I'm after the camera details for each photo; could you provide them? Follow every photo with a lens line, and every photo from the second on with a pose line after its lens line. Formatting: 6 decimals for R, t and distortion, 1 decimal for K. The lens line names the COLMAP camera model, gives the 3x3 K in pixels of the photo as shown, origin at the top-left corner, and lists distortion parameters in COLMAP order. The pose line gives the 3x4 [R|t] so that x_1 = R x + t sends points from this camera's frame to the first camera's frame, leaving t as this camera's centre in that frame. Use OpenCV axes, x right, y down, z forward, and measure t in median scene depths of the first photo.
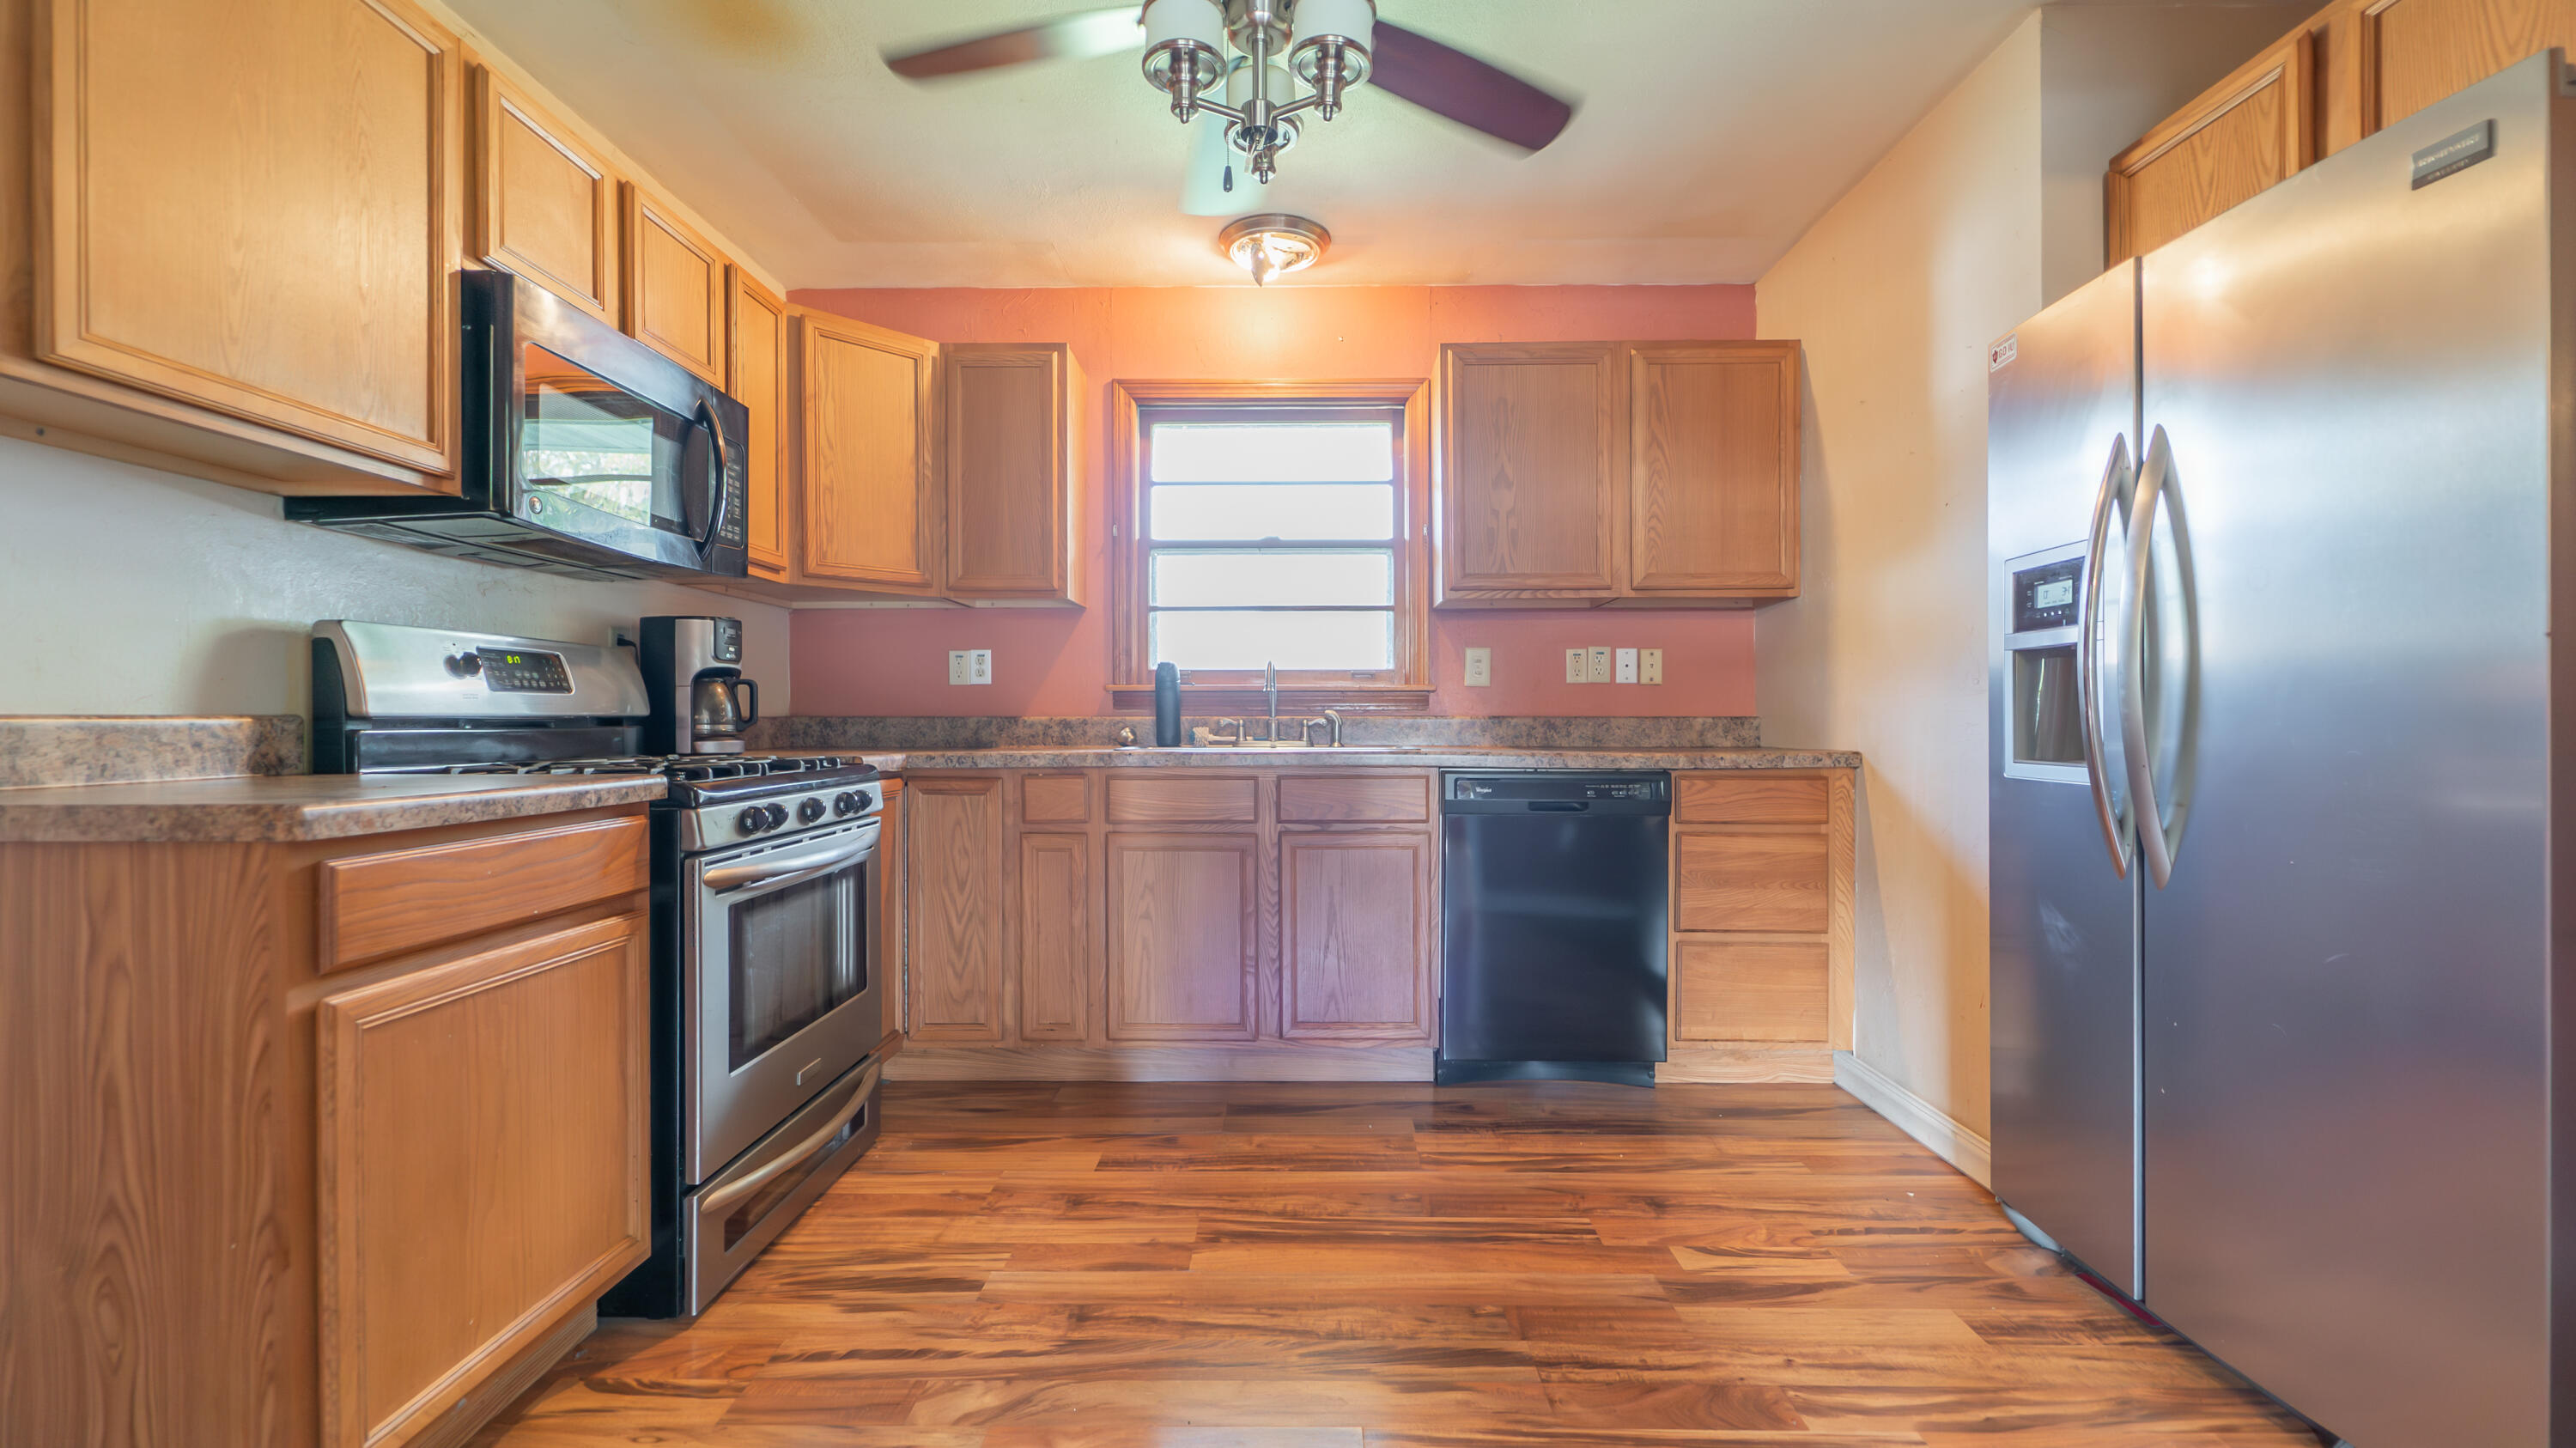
lens RADIAL K [[1027.6, 0, 1294.5], [0, 1027.6, 728.3], [0, 0, 1]] dist [0.004427, -0.003725]
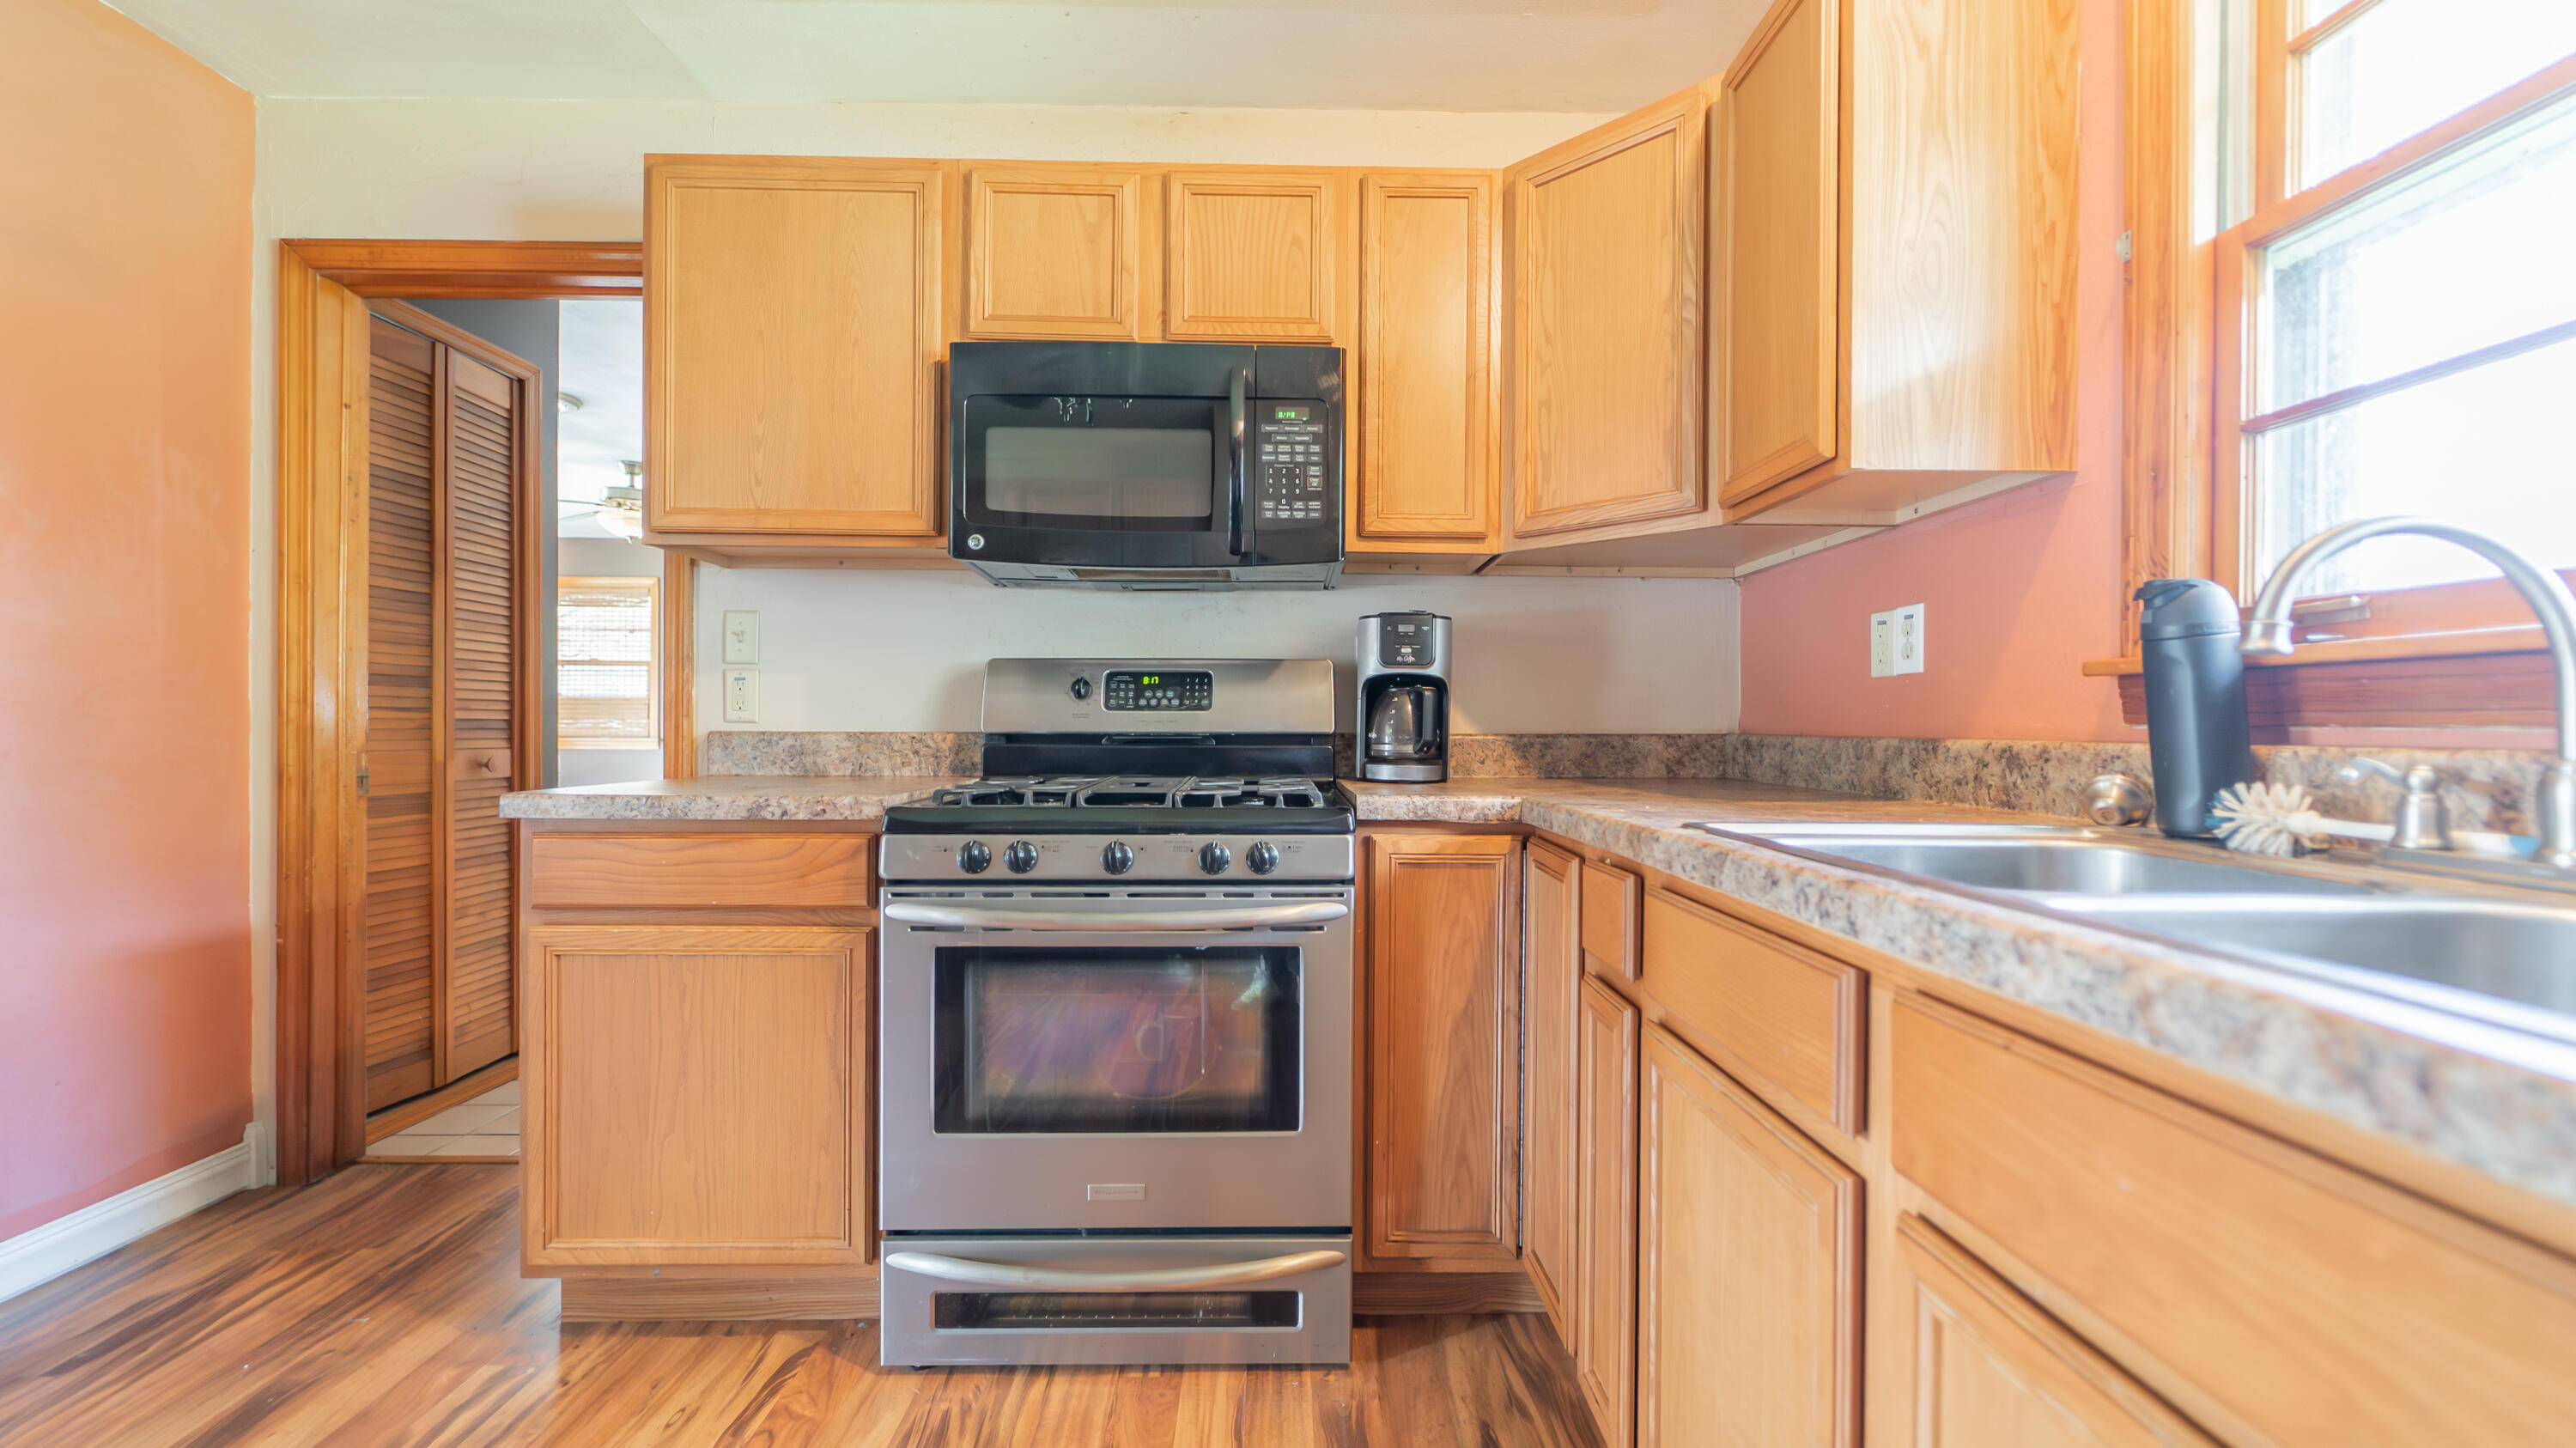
lens RADIAL K [[1027.6, 0, 1294.5], [0, 1027.6, 728.3], [0, 0, 1]] dist [0.004427, -0.003725]
pose [[0.028961, 0.004486, -0.999570, 0.237920], [-0.012824, 0.999909, 0.004116, -0.017753], [0.999498, 0.012699, 0.029016, 0.850409]]
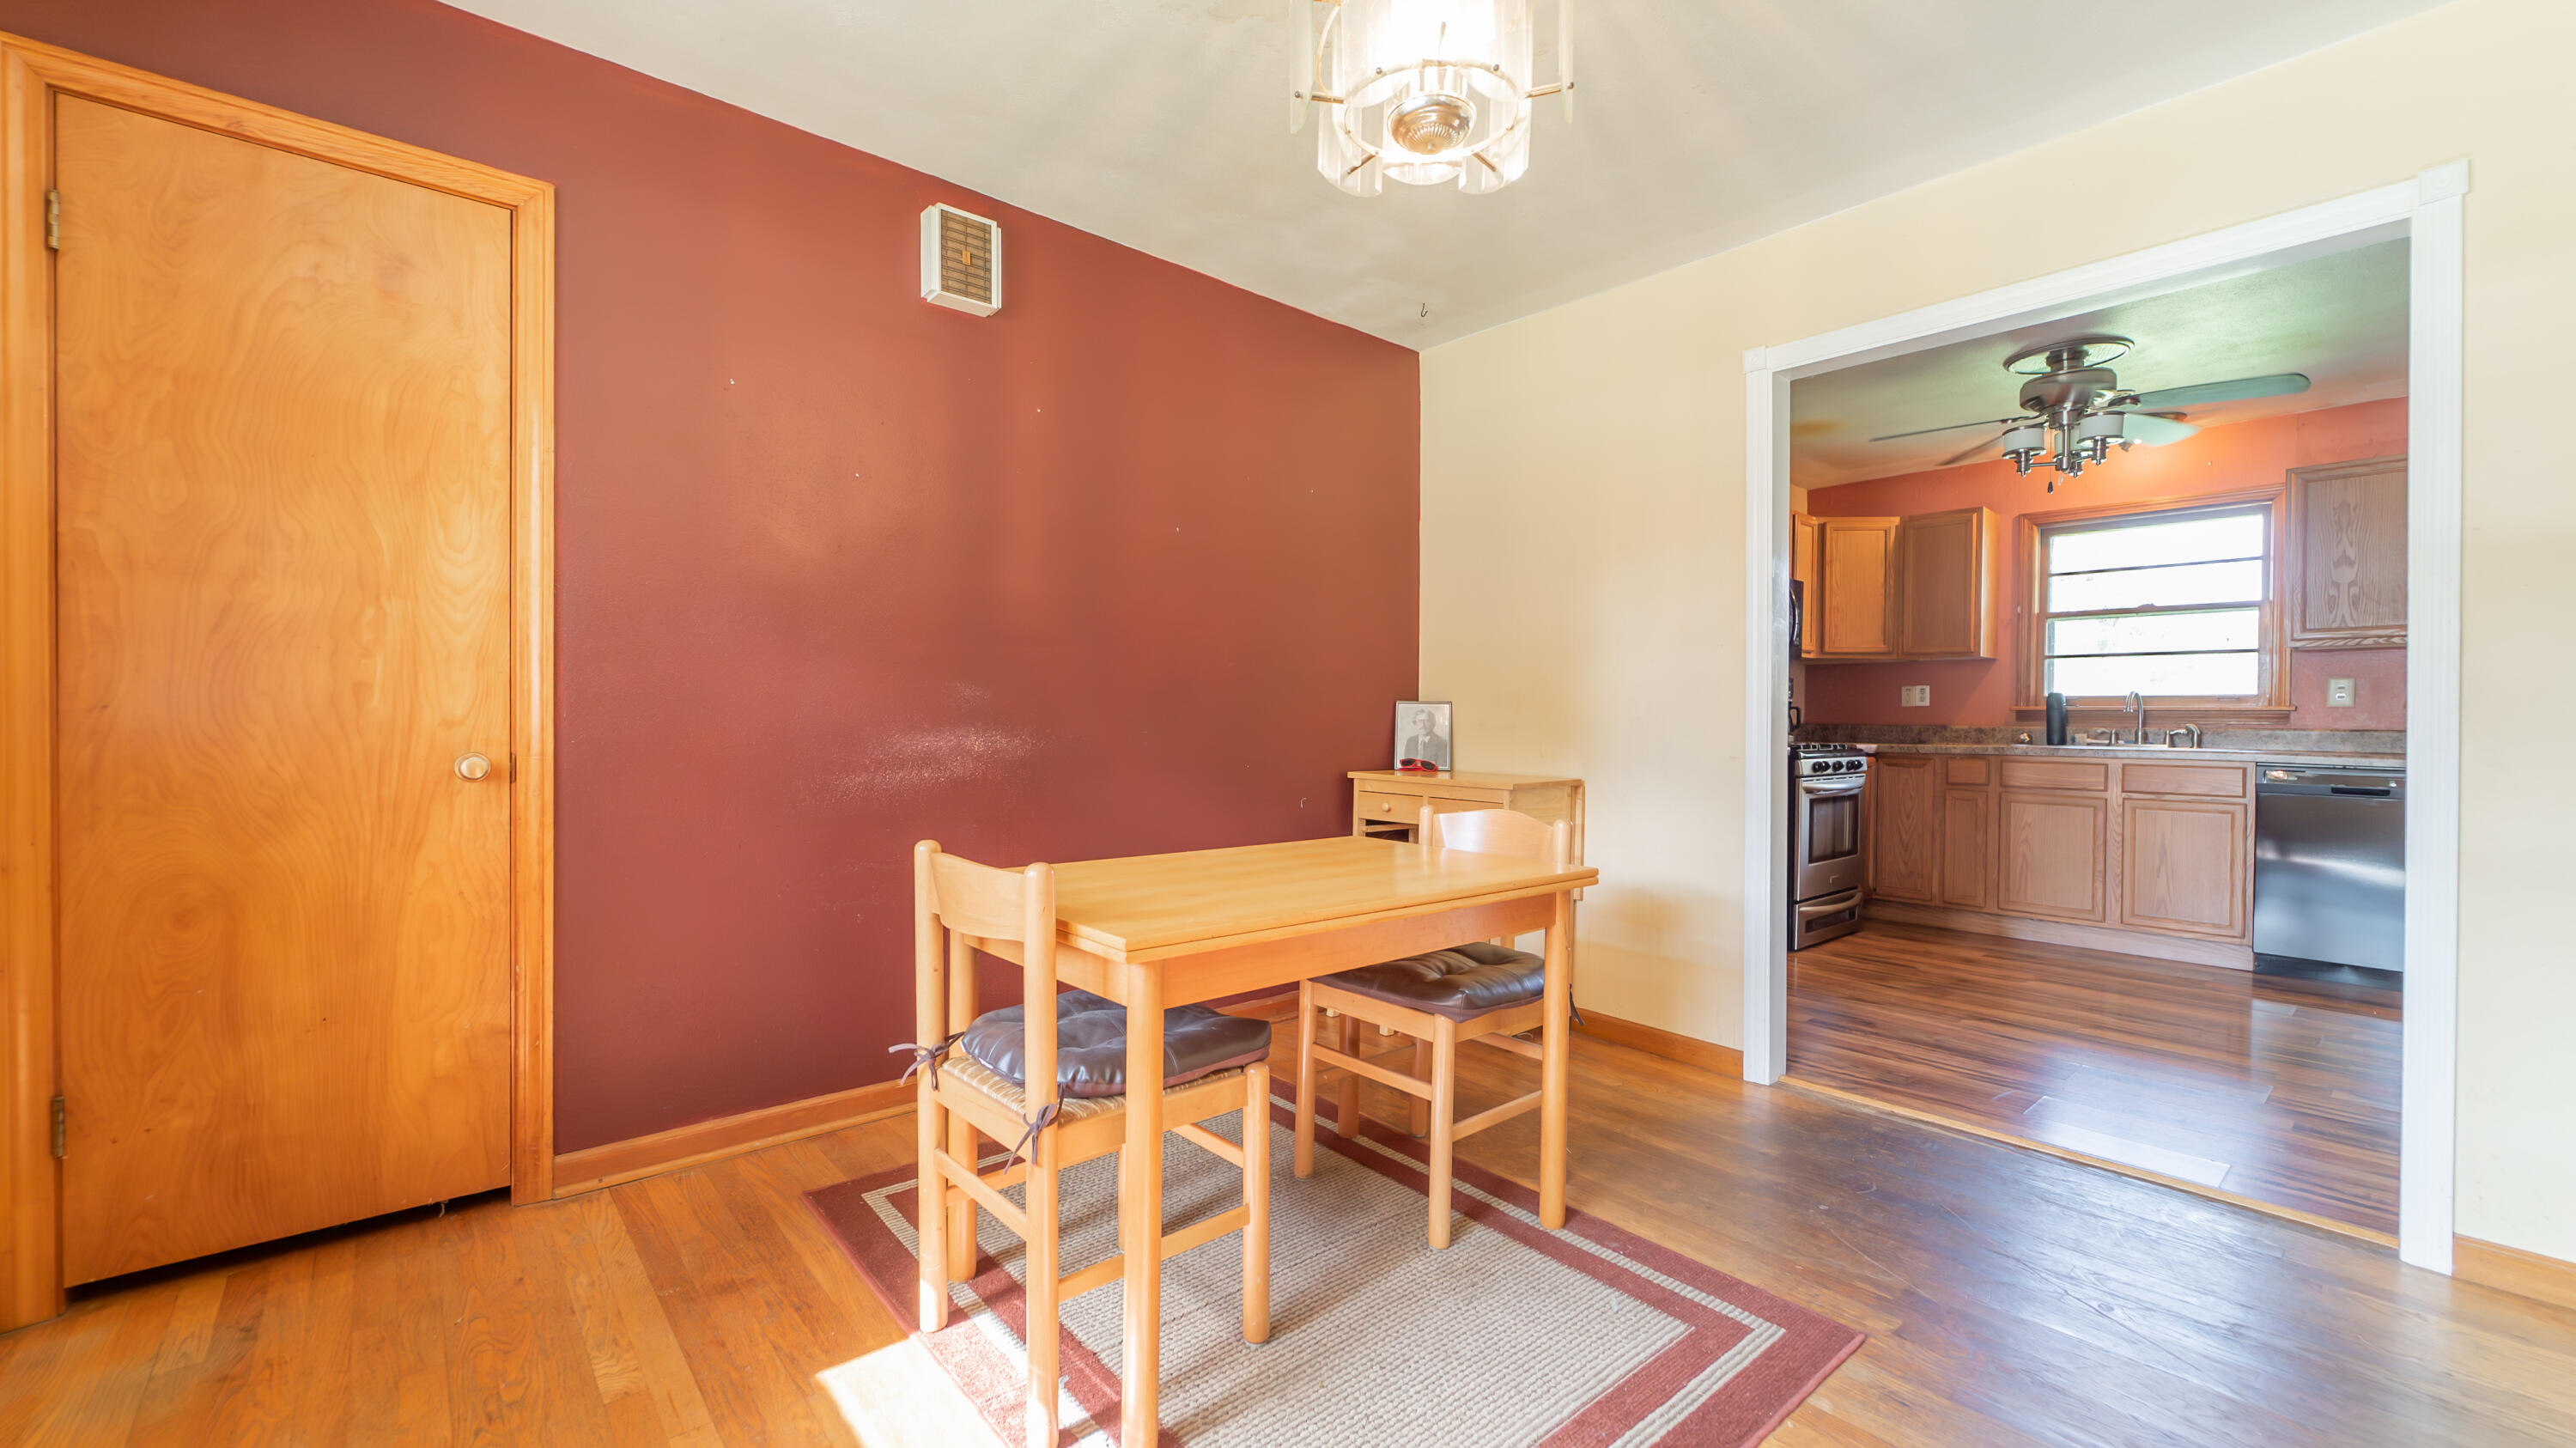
lens RADIAL K [[1027.6, 0, 1294.5], [0, 1027.6, 728.3], [0, 0, 1]] dist [0.004427, -0.003725]
pose [[0.664068, 0.015893, -0.747503, 0.338372], [-0.017826, 0.999826, 0.005421, 0.003945], [0.747460, 0.009725, 0.664236, -1.104479]]
